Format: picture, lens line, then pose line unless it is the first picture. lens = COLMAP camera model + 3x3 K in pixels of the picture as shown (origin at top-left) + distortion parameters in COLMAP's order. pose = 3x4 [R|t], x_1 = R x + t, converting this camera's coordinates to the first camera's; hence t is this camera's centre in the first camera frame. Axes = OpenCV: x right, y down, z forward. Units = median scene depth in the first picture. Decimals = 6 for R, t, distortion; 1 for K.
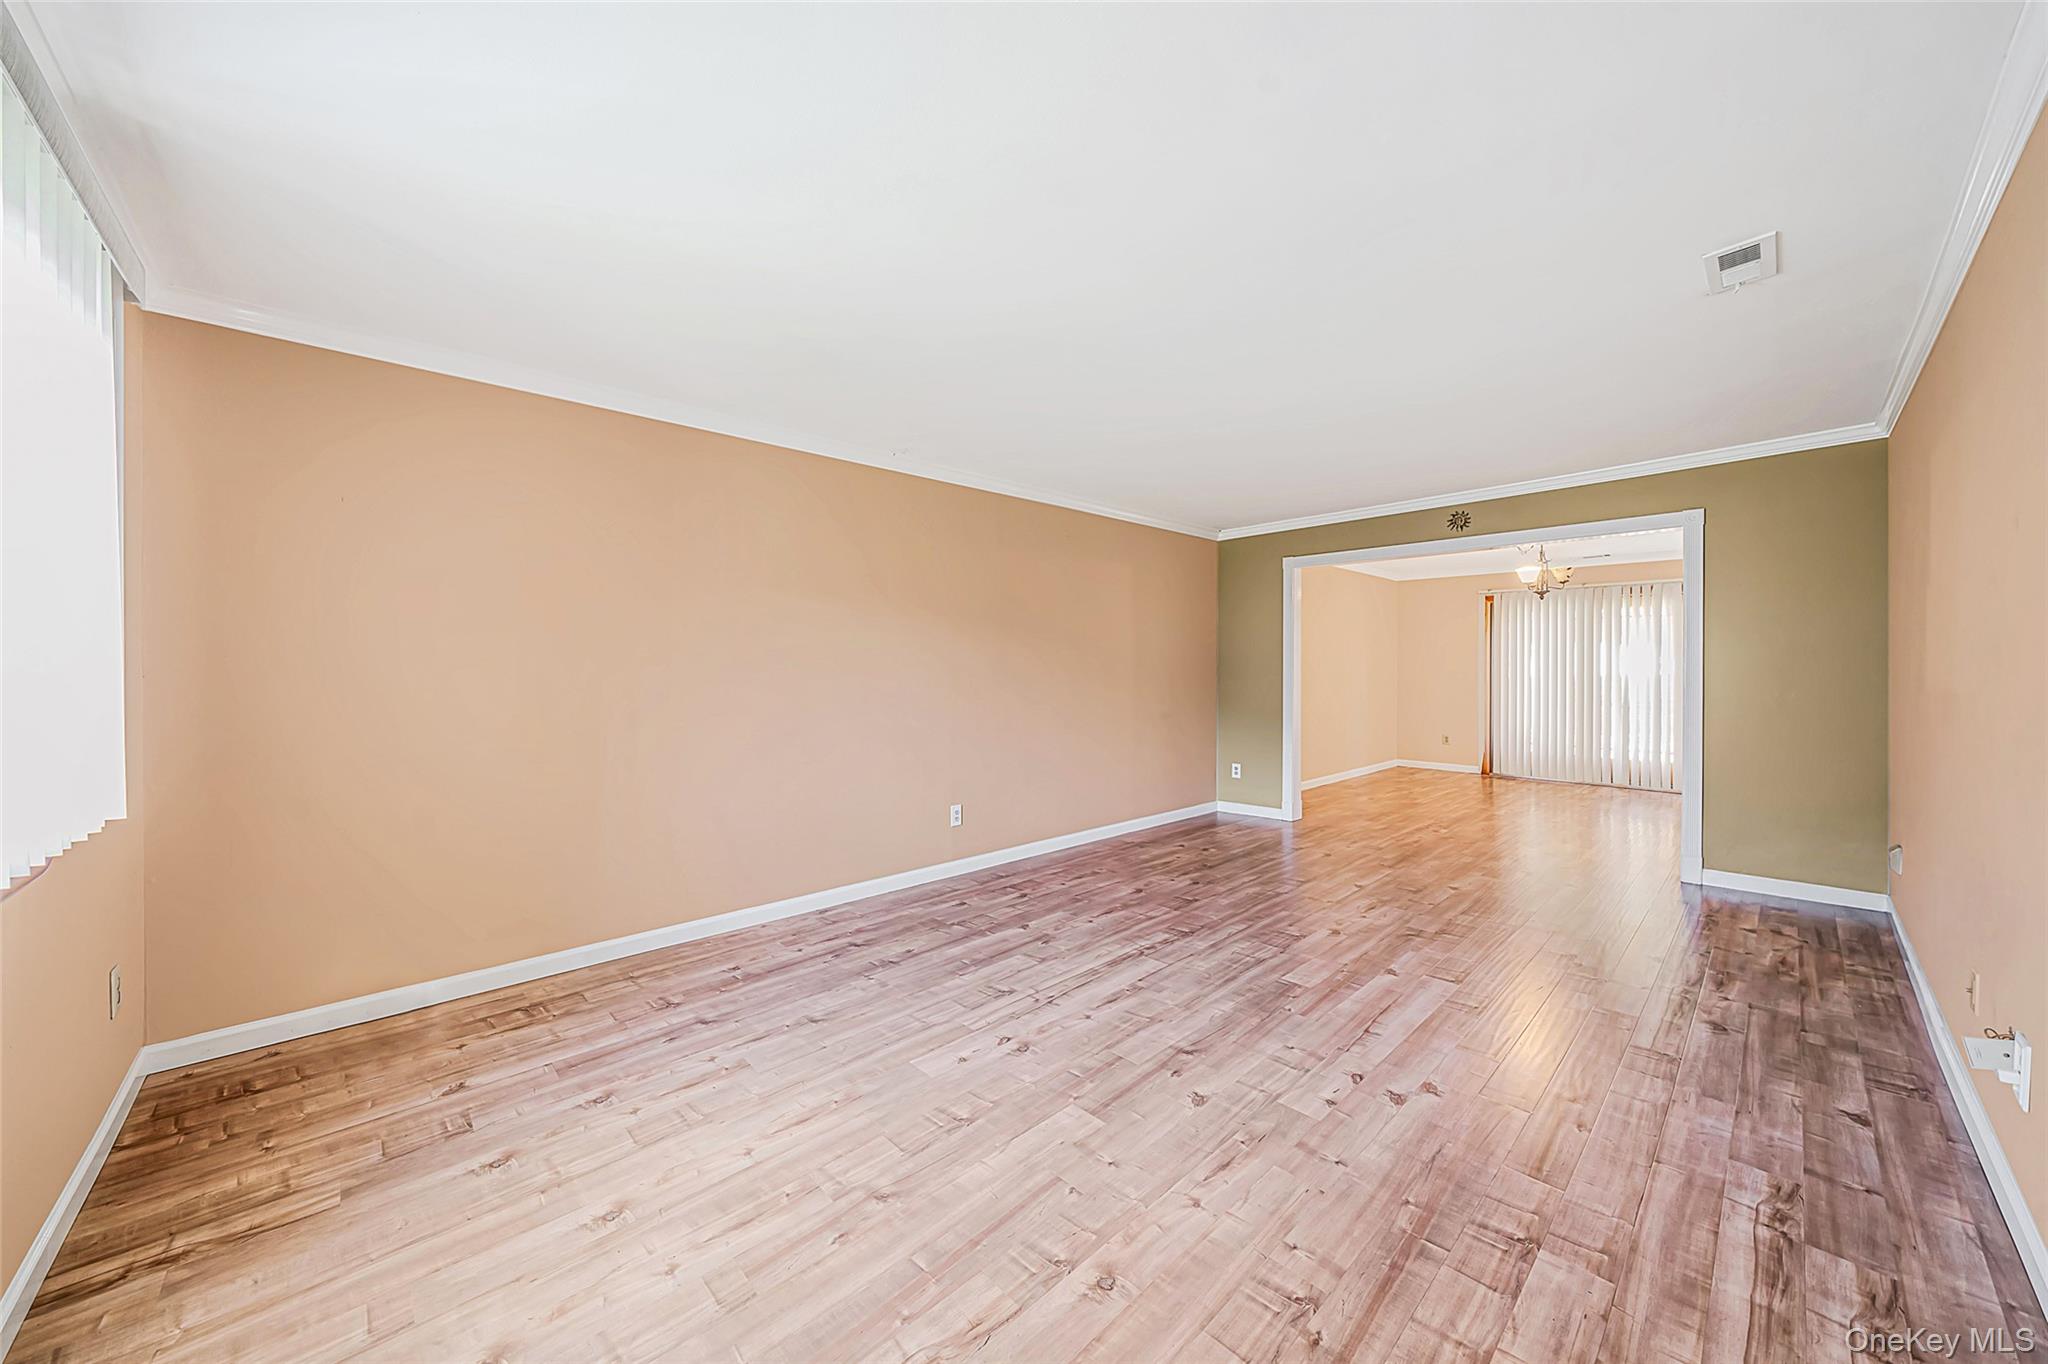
lens RADIAL K [[710.9, 0, 1012.6], [0, 710.9, 672.8], [0, 0, 1]] dist [-0.003138, -0.000534]
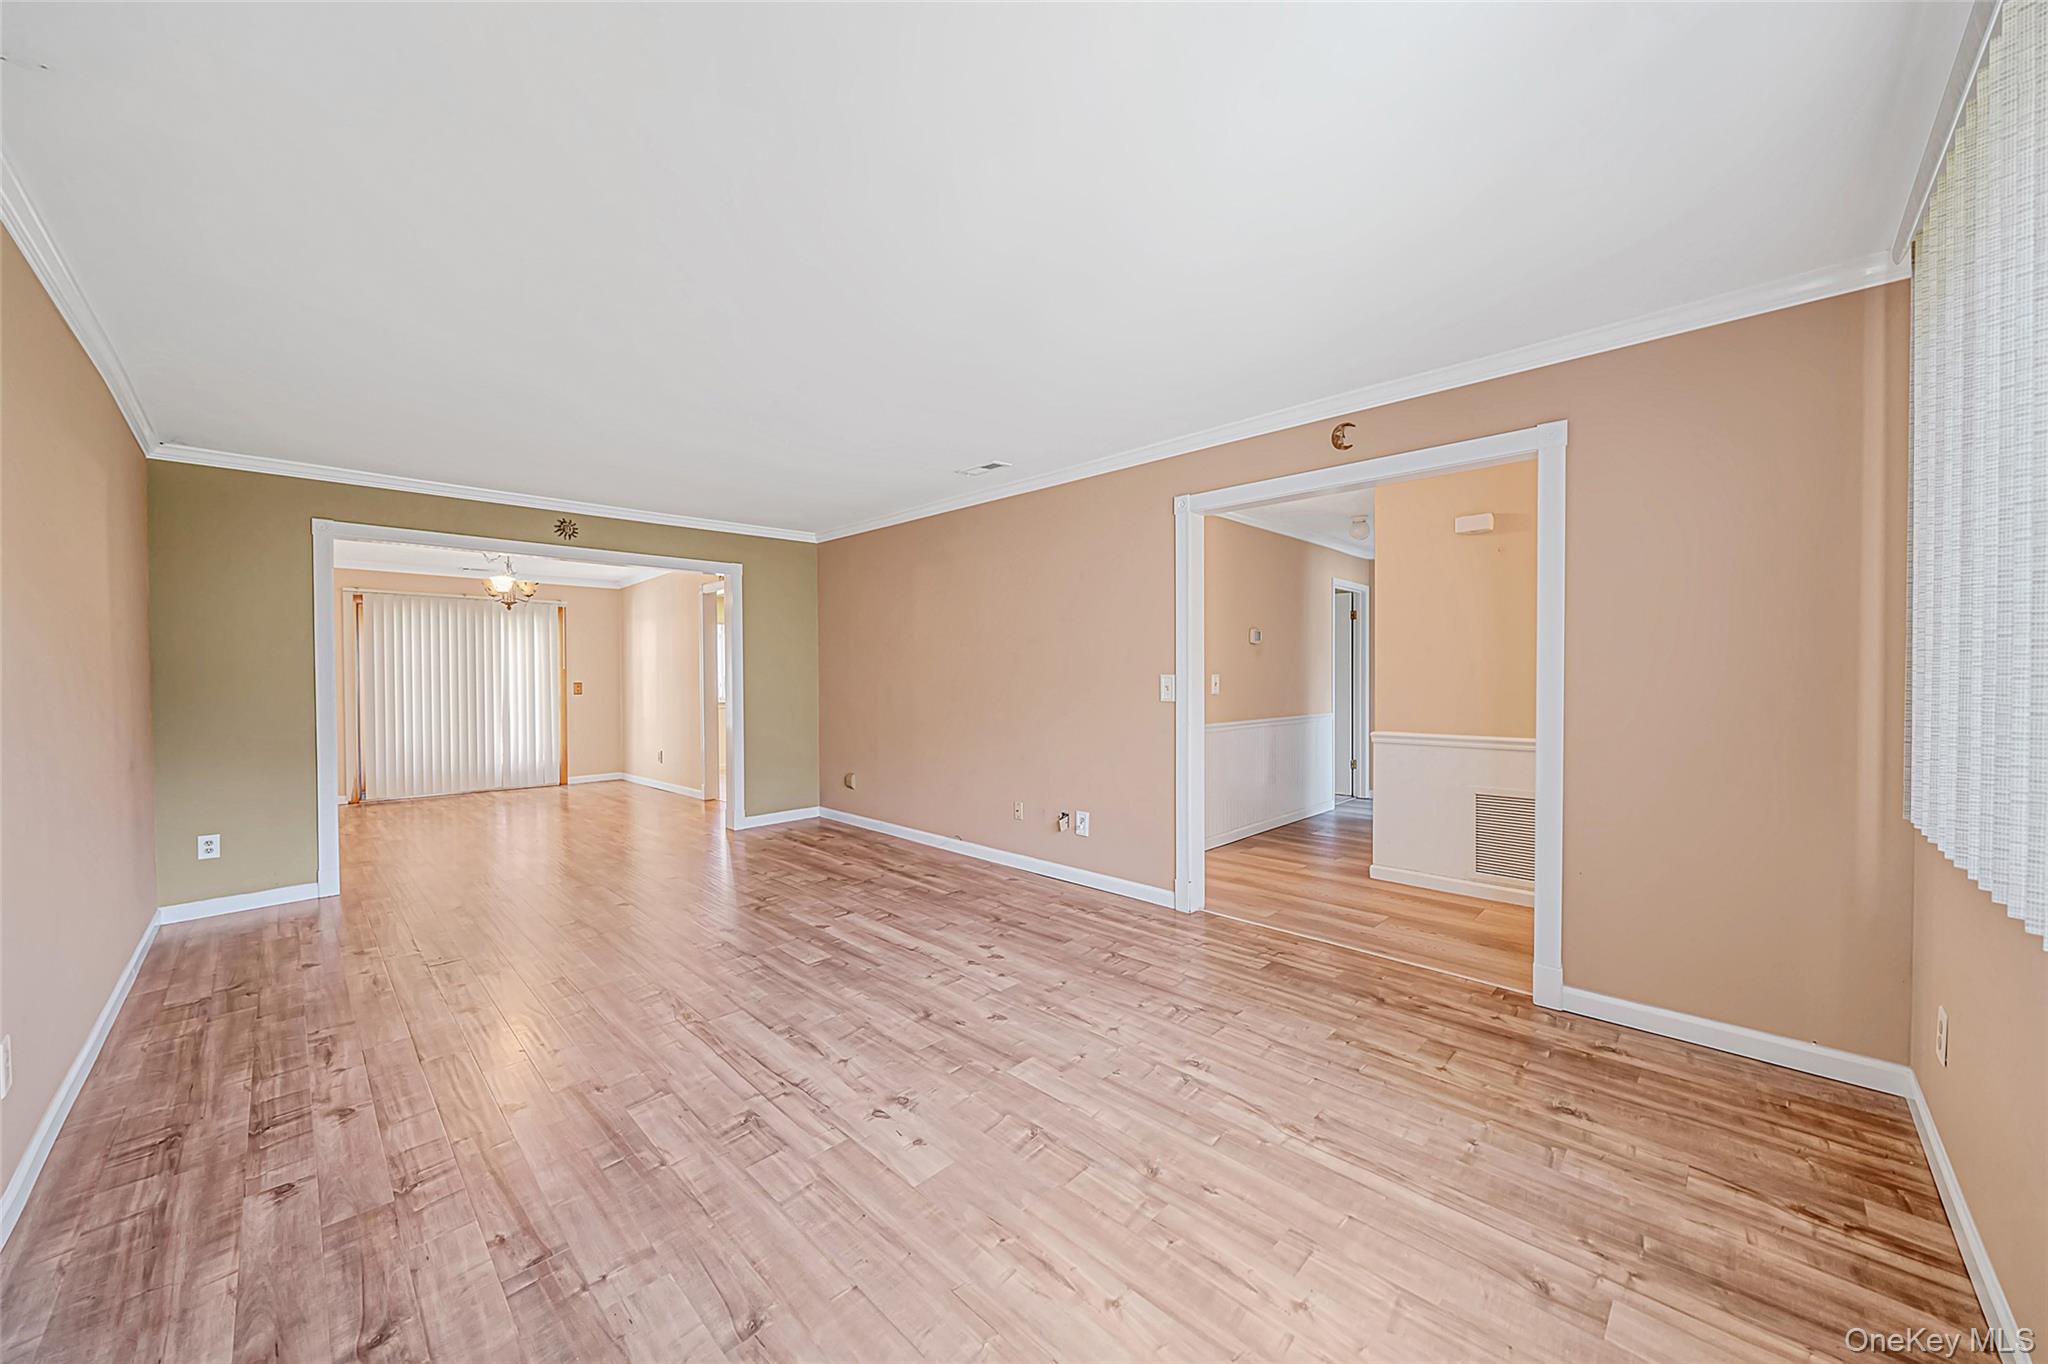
lens RADIAL K [[735.8, 0, 1014.9], [0, 735.8, 682.9], [0, 0, 1]] dist [-0.006845, 0.000533]
pose [[-0.030710, -0.008635, 0.999491, -0.787627], [0.012821, 0.999877, 0.009032, -0.000333], [-0.999446, 0.013092, -0.030595, 0.766982]]
